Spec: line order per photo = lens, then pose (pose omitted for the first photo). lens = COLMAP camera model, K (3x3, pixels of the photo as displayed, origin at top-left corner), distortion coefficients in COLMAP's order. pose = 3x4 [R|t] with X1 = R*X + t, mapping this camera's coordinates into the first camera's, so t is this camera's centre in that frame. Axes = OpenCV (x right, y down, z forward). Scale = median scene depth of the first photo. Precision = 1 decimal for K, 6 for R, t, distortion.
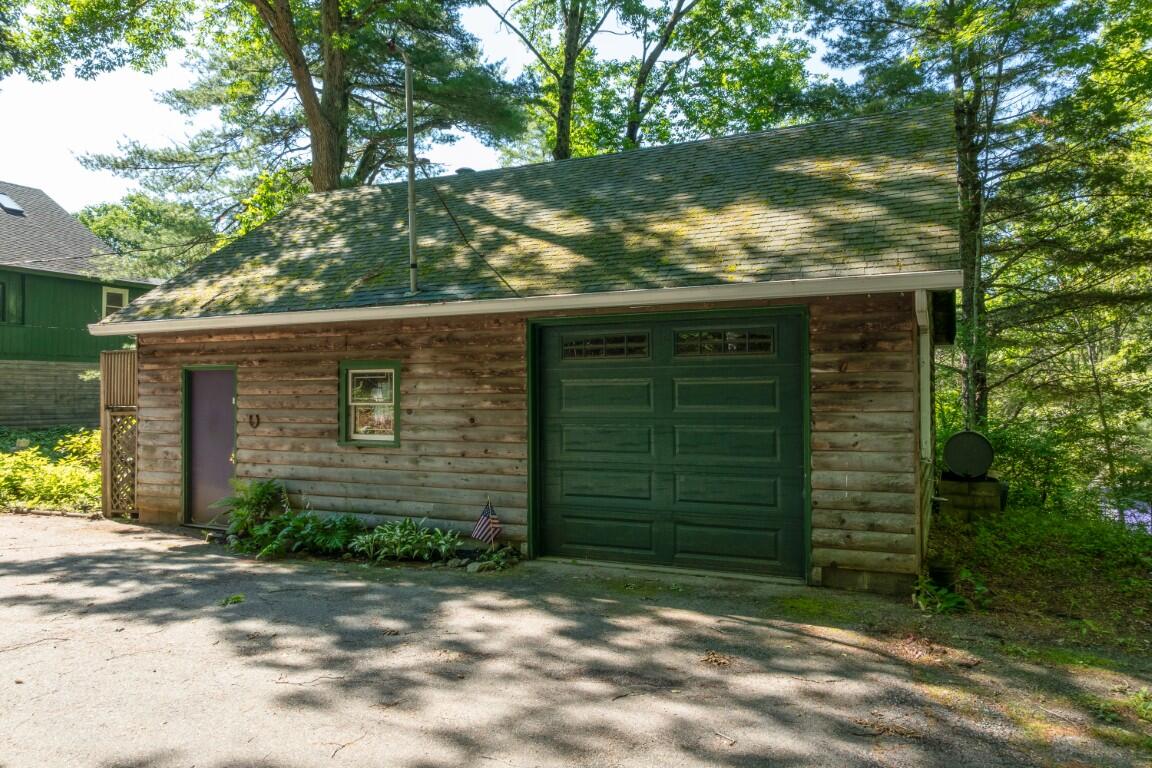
lens RADIAL K [[803.1, 0, 576.1], [0, 803.1, 385.2], [0, 0, 1]] dist [-0.004027, 0.005077]
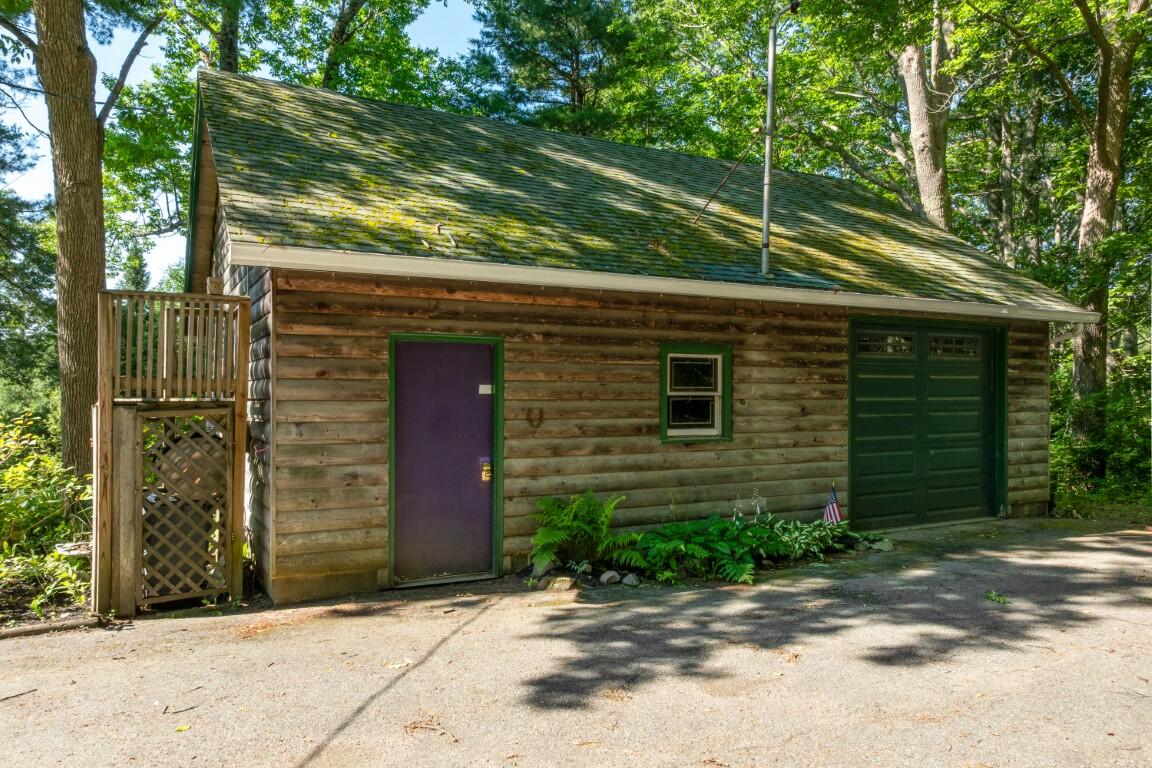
lens RADIAL K [[803.1, 0, 576.2], [0, 803.1, 384.7], [0, 0, 1]] dist [-0.004027, 0.005077]
pose [[0.593821, 0.017359, 0.804410, -1.074374], [-0.008474, 0.999847, -0.015321, 0.029435], [-0.804552, 0.002281, 0.593878, 0.610476]]
